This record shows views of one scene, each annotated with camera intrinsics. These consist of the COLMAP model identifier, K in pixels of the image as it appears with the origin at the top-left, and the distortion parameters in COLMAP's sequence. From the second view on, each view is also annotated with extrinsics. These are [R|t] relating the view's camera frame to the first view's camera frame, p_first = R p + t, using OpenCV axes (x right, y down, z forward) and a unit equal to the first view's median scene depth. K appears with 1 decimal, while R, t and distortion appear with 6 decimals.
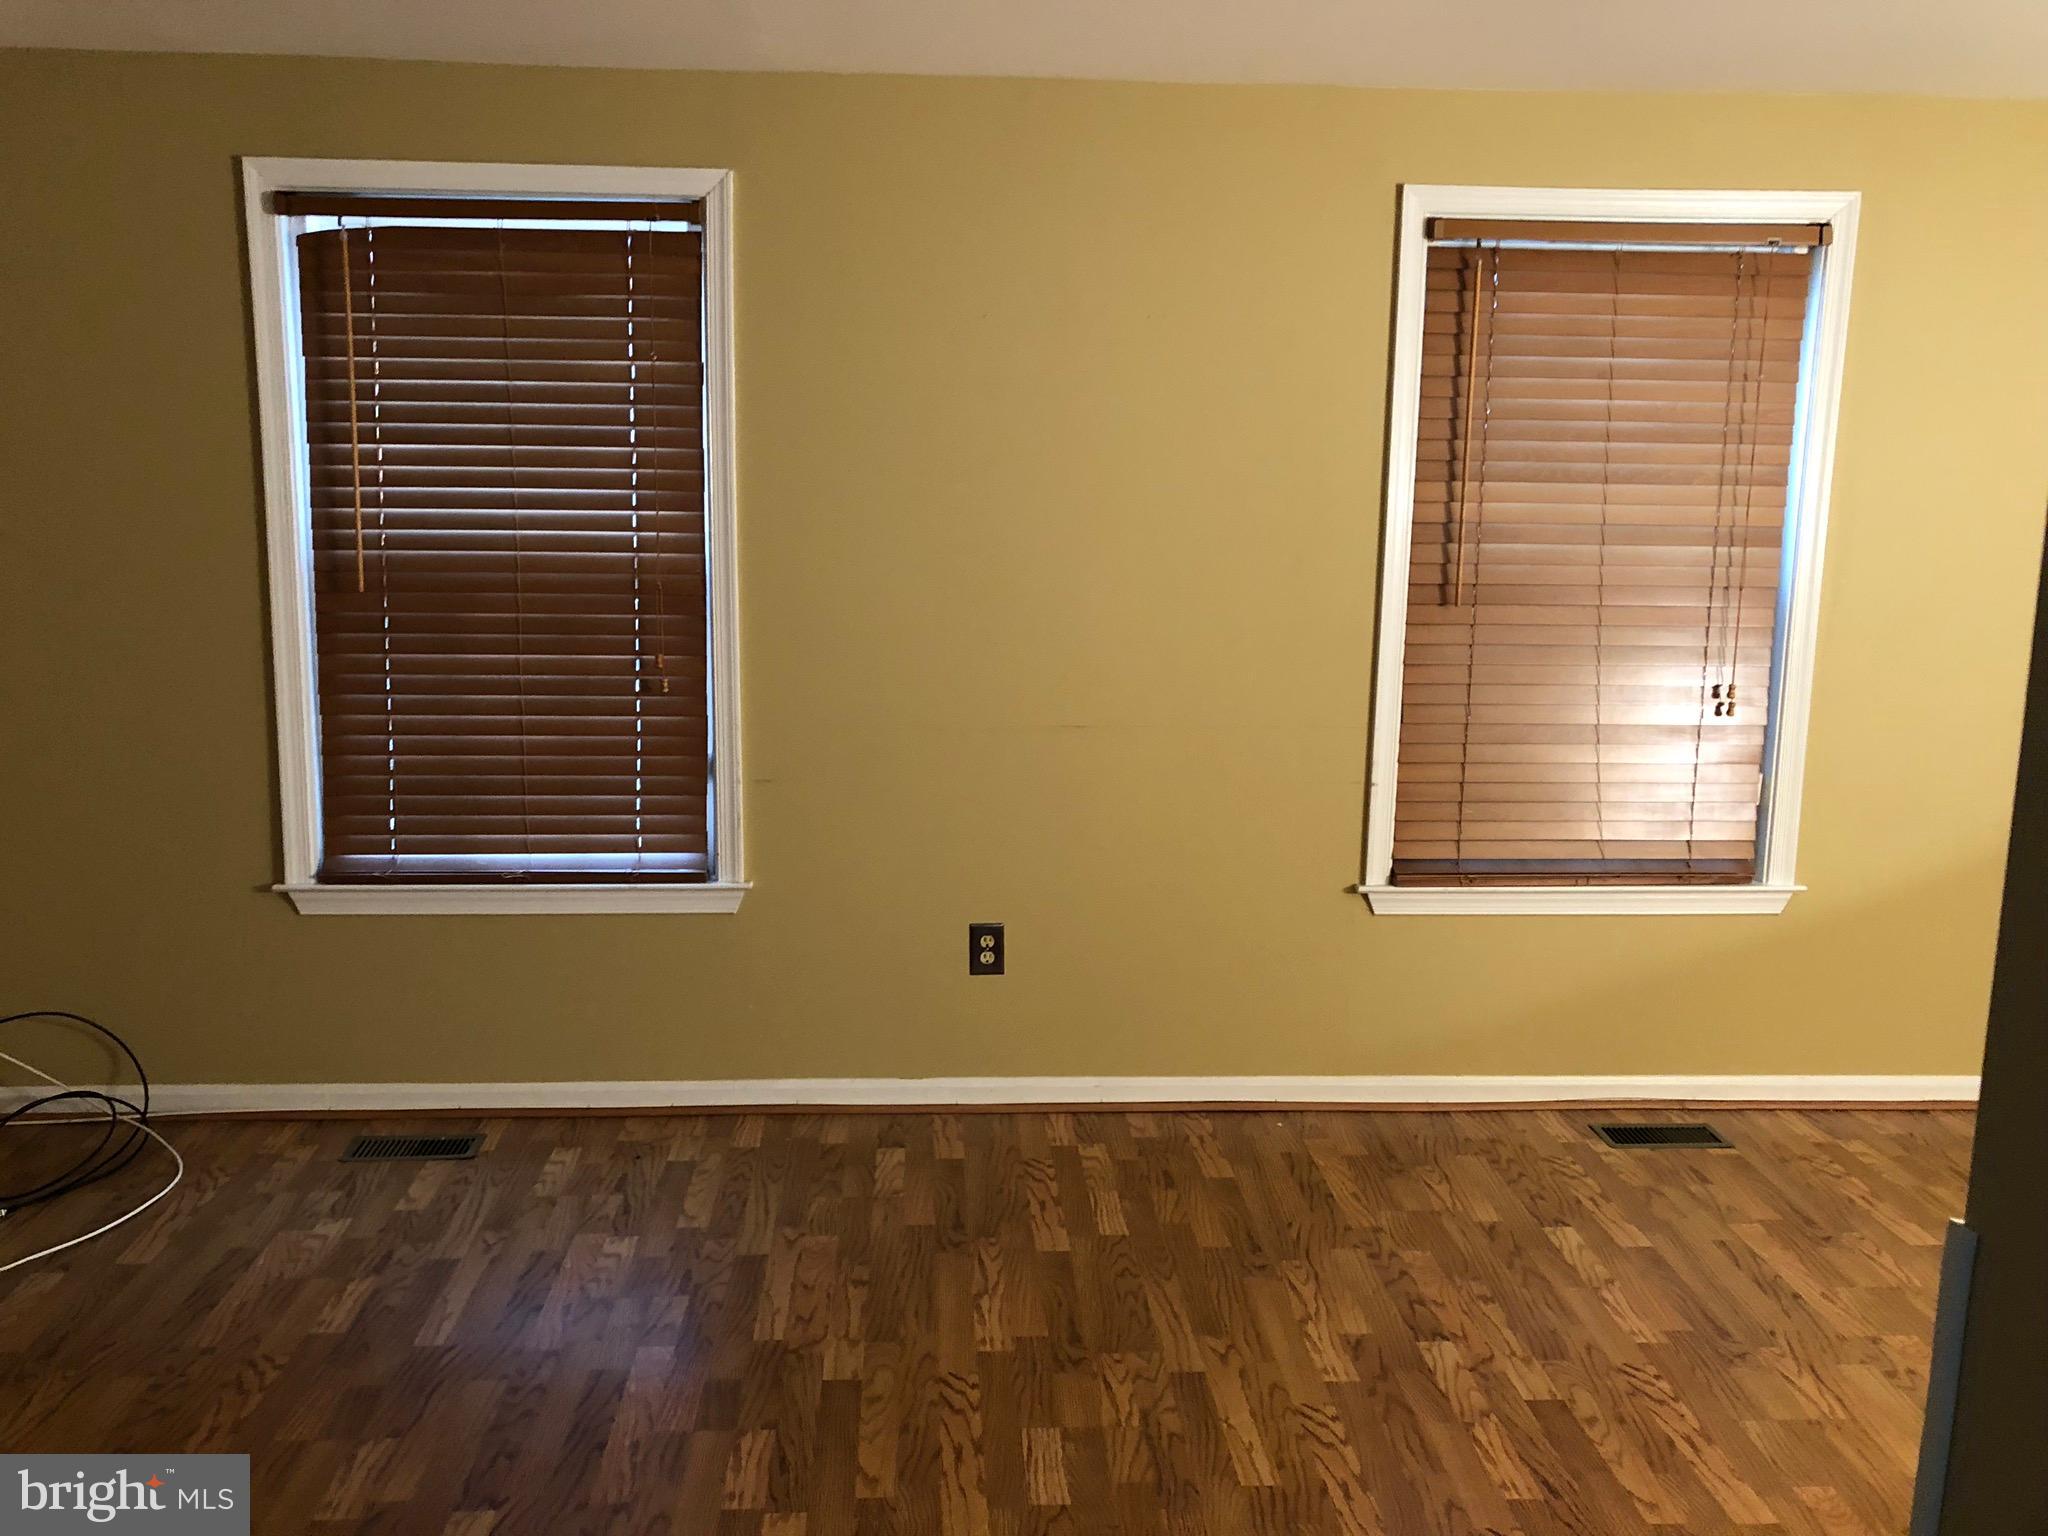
lens RADIAL K [[1687.3, 0, 1012.1], [0, 1687.3, 762.9], [0, 0, 1]] dist [0.052919, -0.041709]
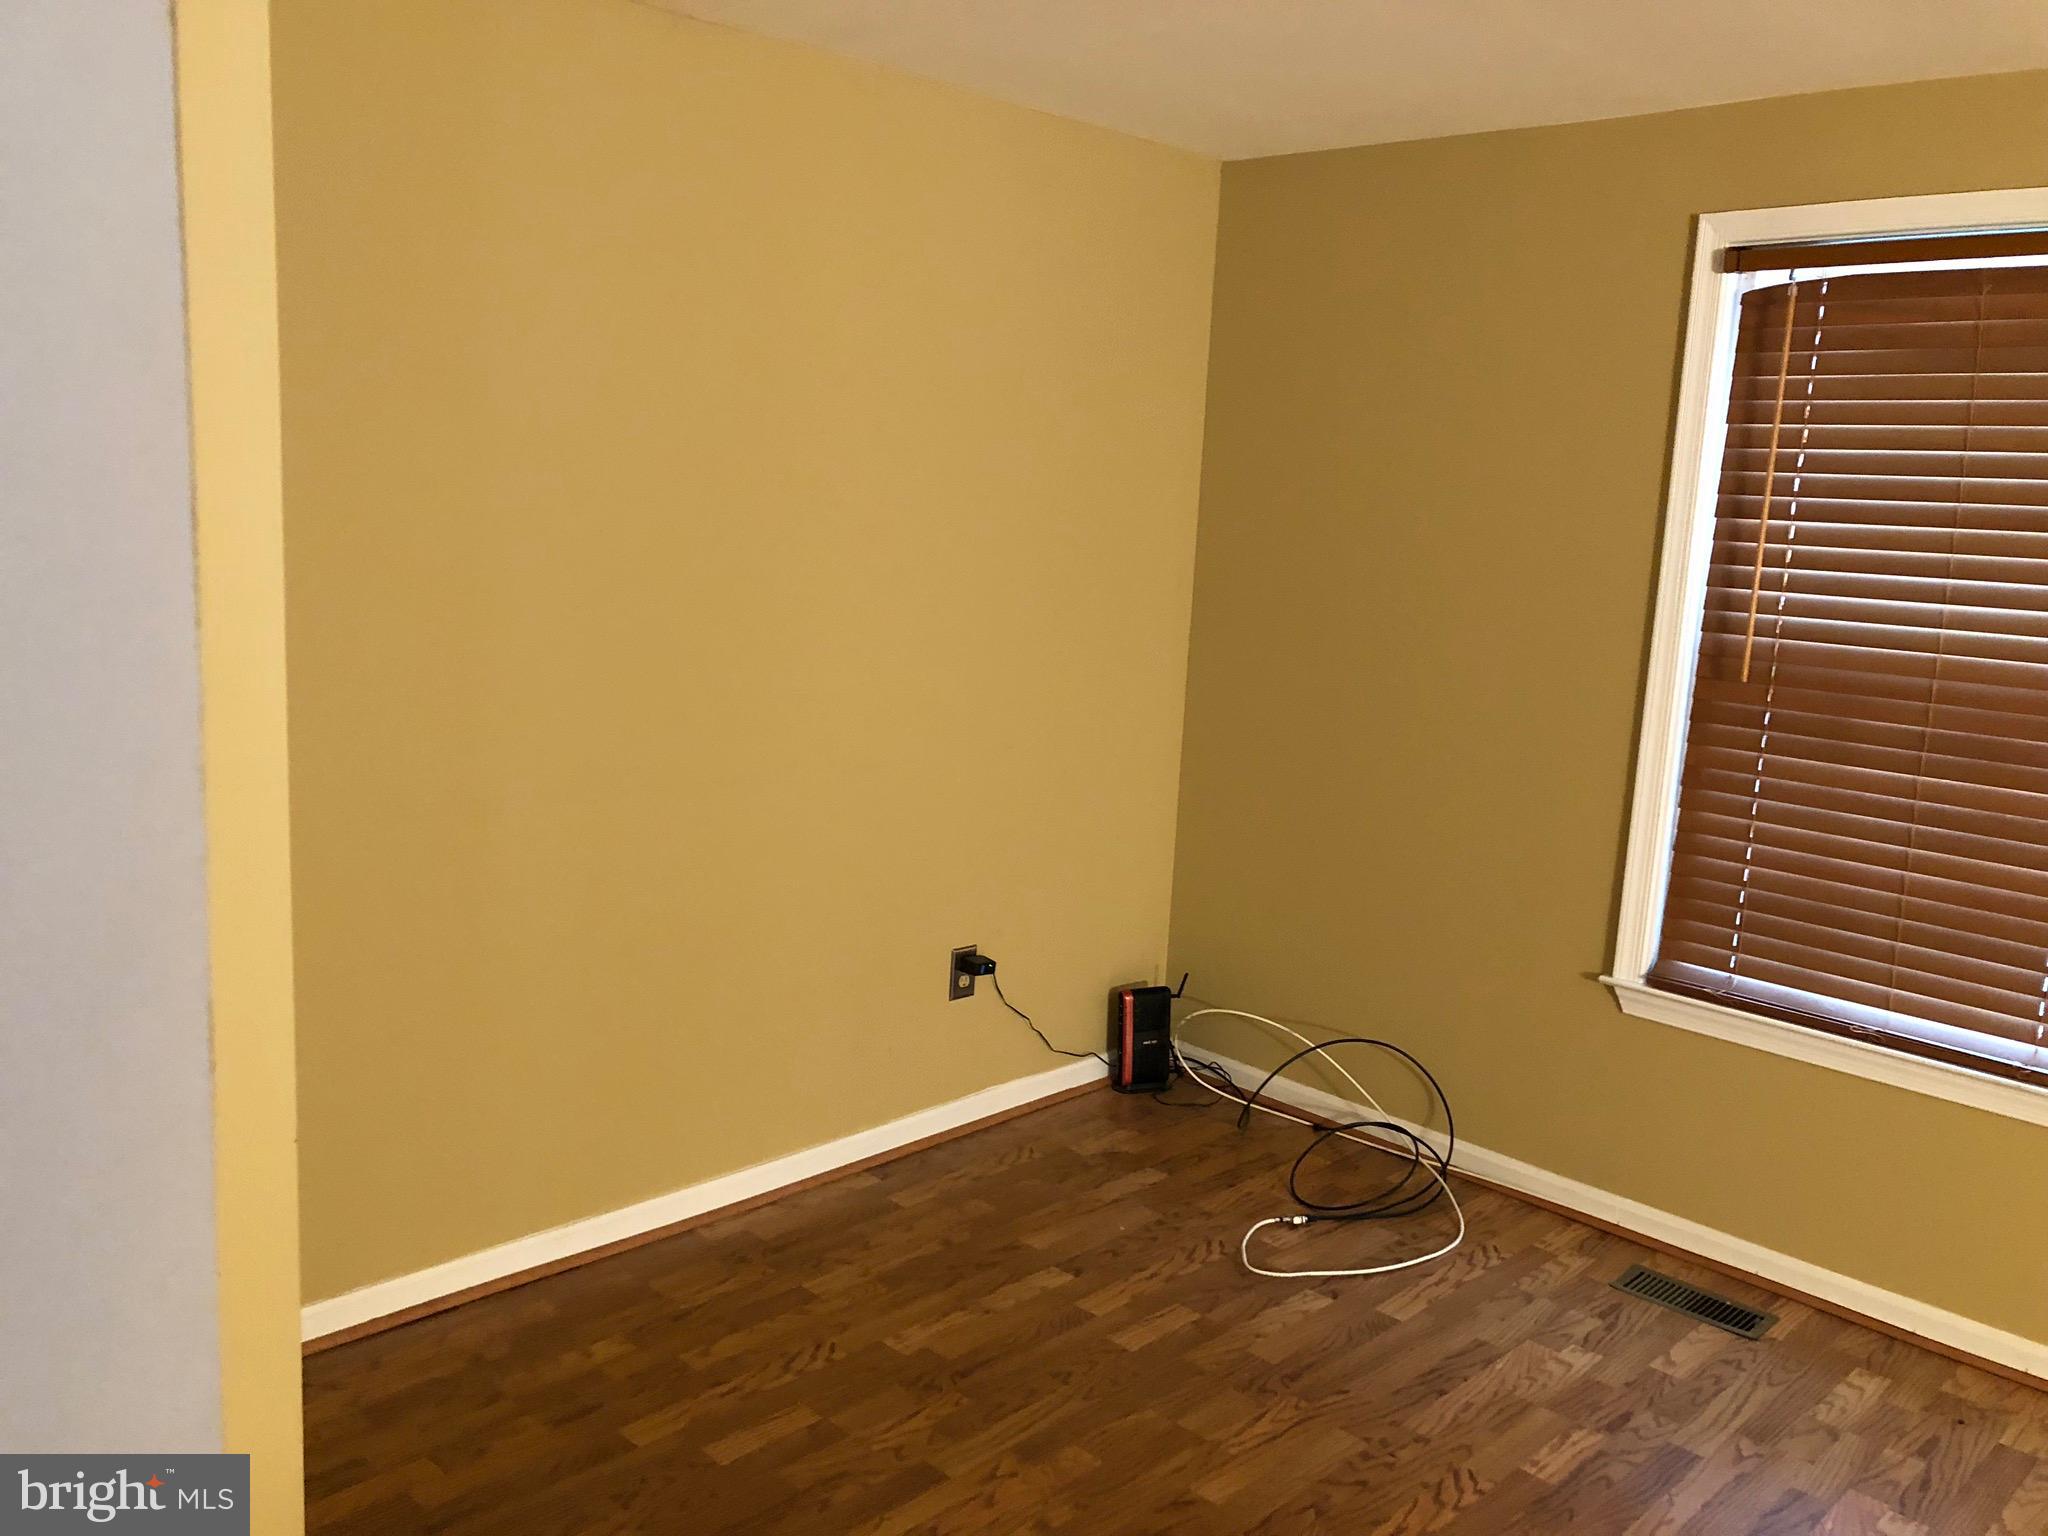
lens RADIAL K [[1687.3, 0, 1033.5], [0, 1687.3, 760.7], [0, 0, 1]] dist [0.052919, -0.041709]
pose [[0.676133, 0.145010, -0.722368, 0.020880], [-0.167981, 0.984958, 0.040494, -0.033355], [0.717374, 0.093965, 0.690322, 0.112353]]
